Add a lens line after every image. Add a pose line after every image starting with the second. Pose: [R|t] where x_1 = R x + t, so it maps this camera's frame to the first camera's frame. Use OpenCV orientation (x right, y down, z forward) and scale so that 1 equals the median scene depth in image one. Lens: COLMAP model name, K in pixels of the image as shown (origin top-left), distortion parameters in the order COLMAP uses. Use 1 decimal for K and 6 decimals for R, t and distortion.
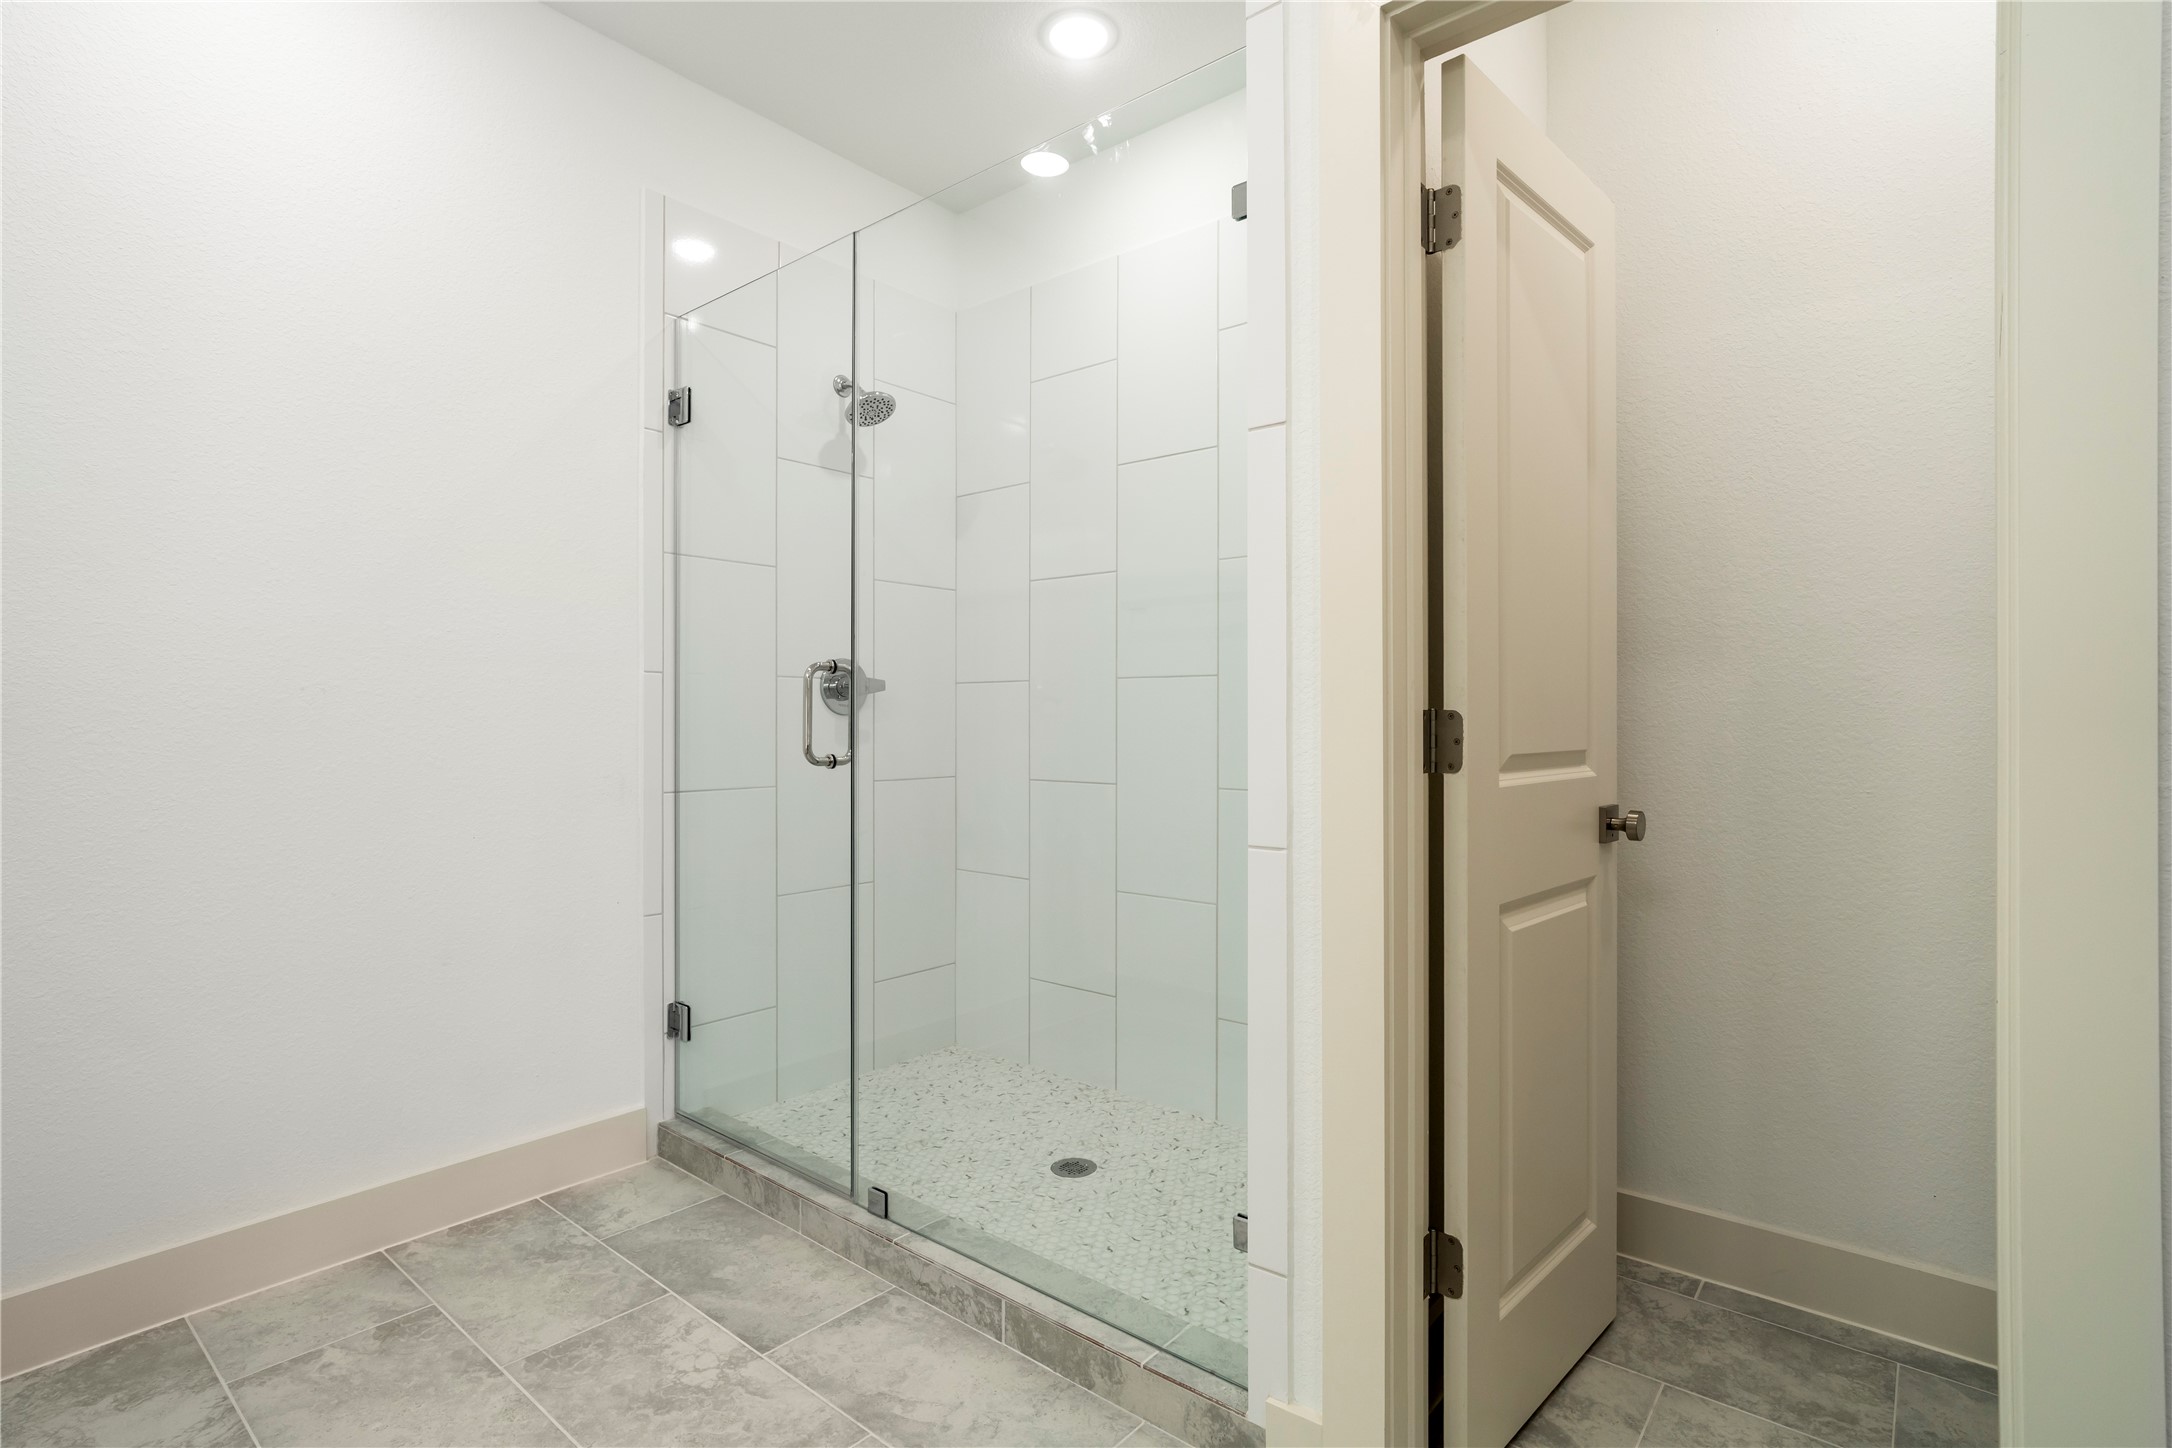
lens RADIAL K [[1032.6, 0, 1087.6], [0, 1032.6, 719.4], [0, 0, 1]] dist [-0.017929, 0.008844]
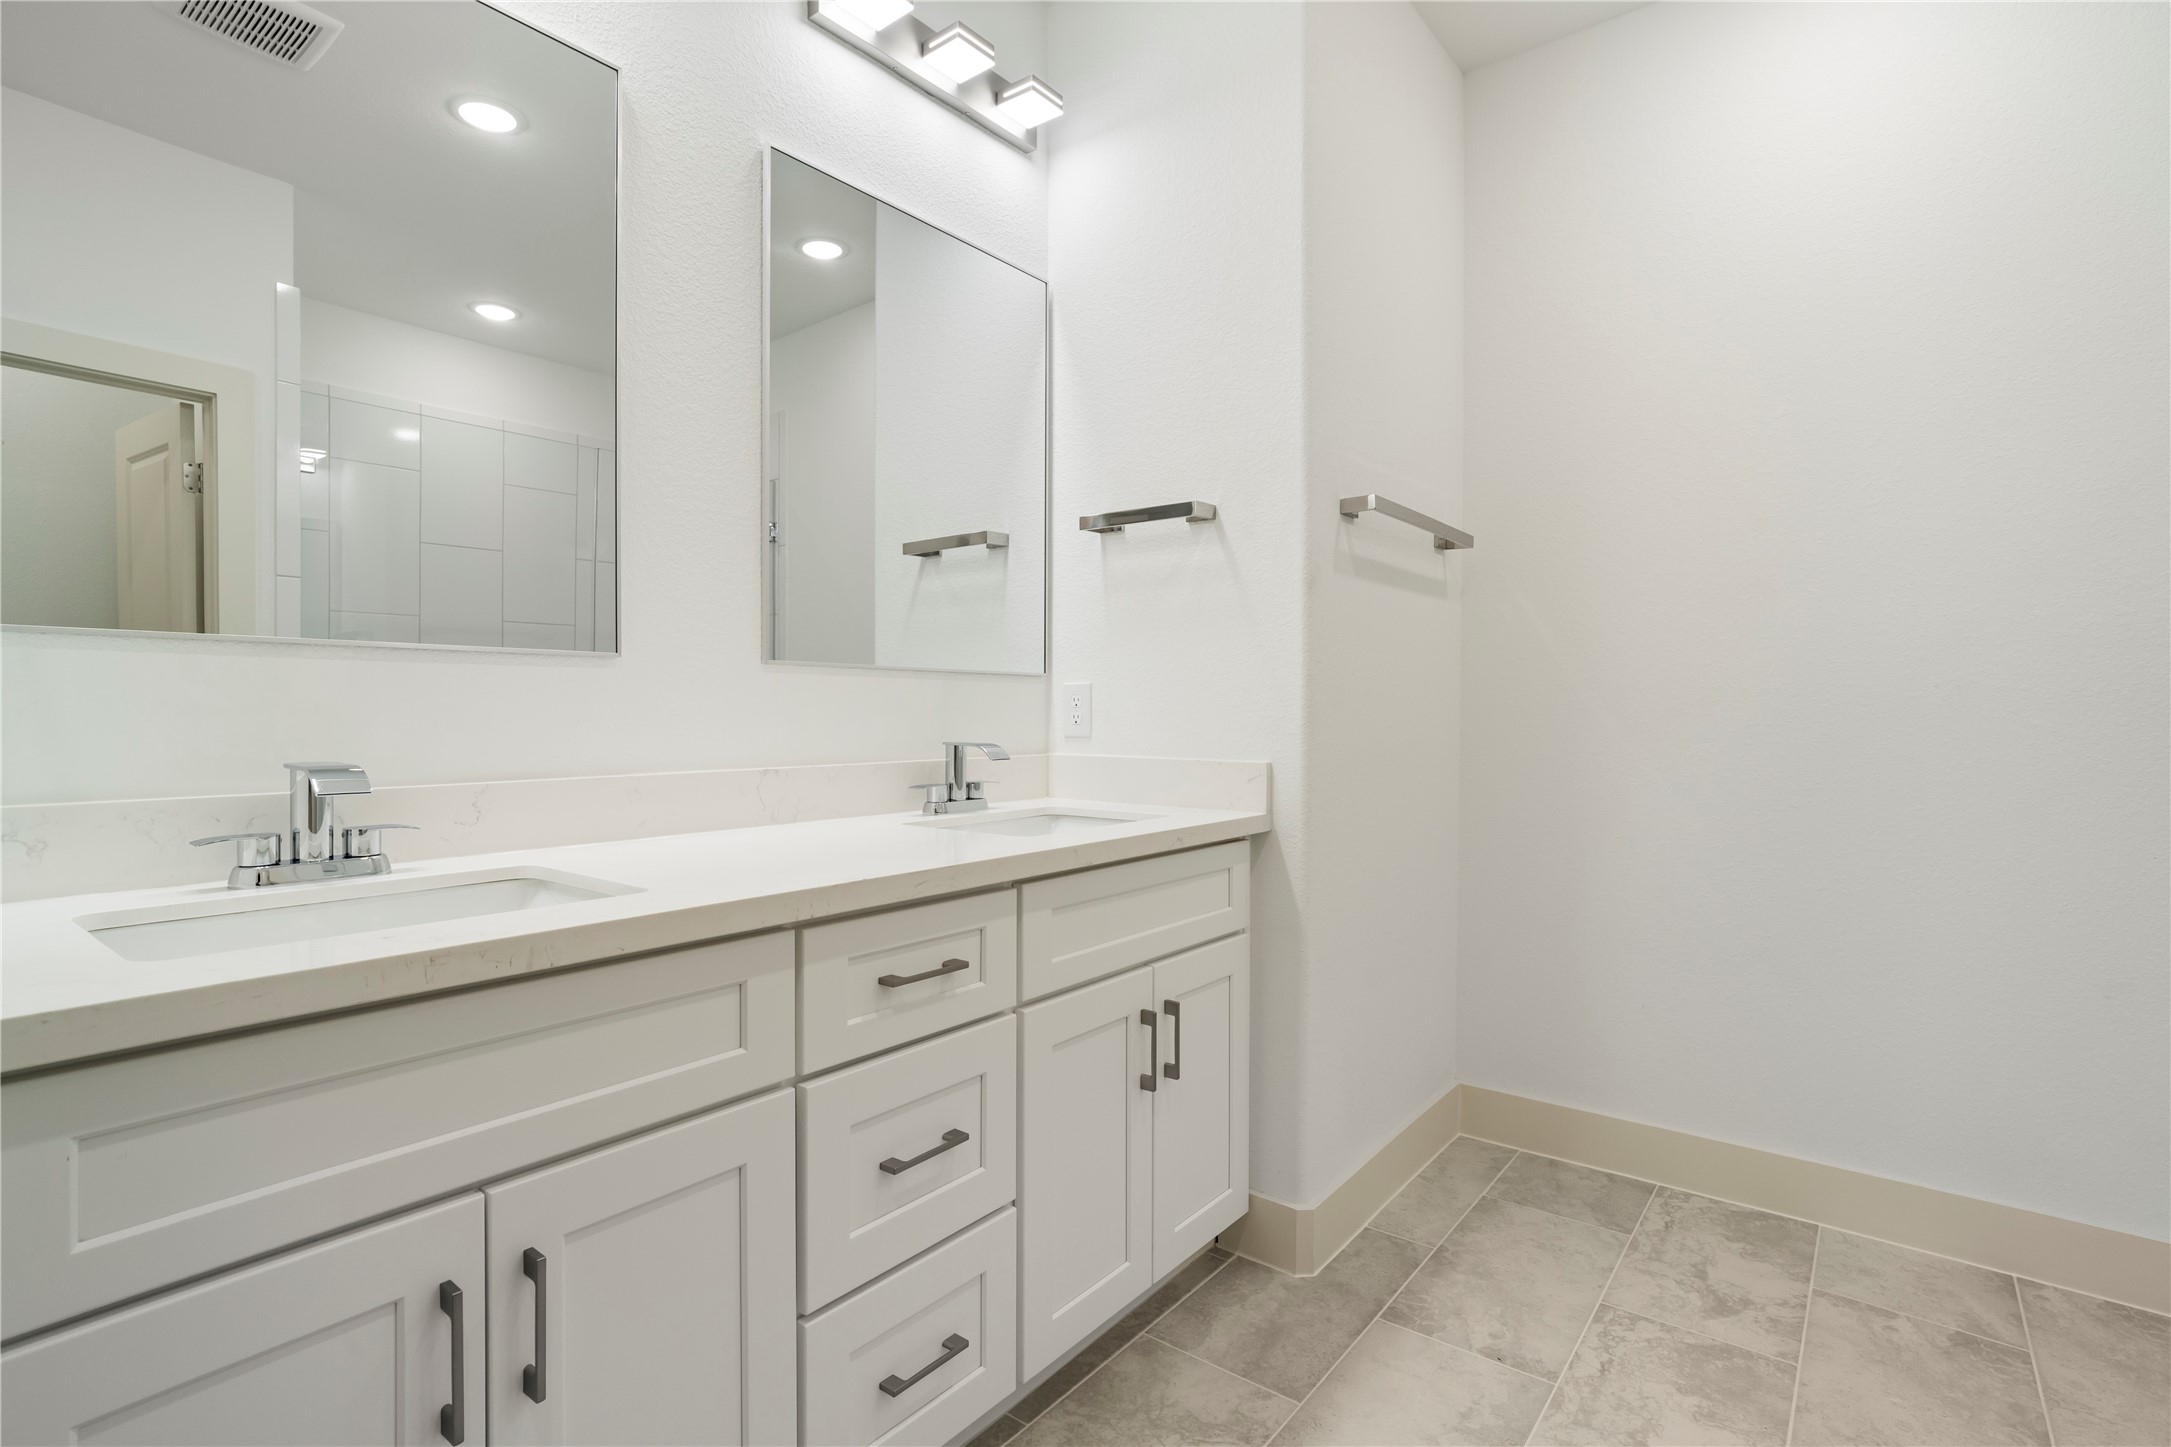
lens RADIAL K [[1032.1, 0, 1087.1], [0, 1032.1, 718.9], [0, 0, 1]] dist [-0.017929, 0.008844]
pose [[0.016472, 0.008534, -0.999828, 0.284138], [-0.004640, 0.999953, 0.008459, -0.001445], [0.999854, 0.004500, 0.016511, 0.147146]]
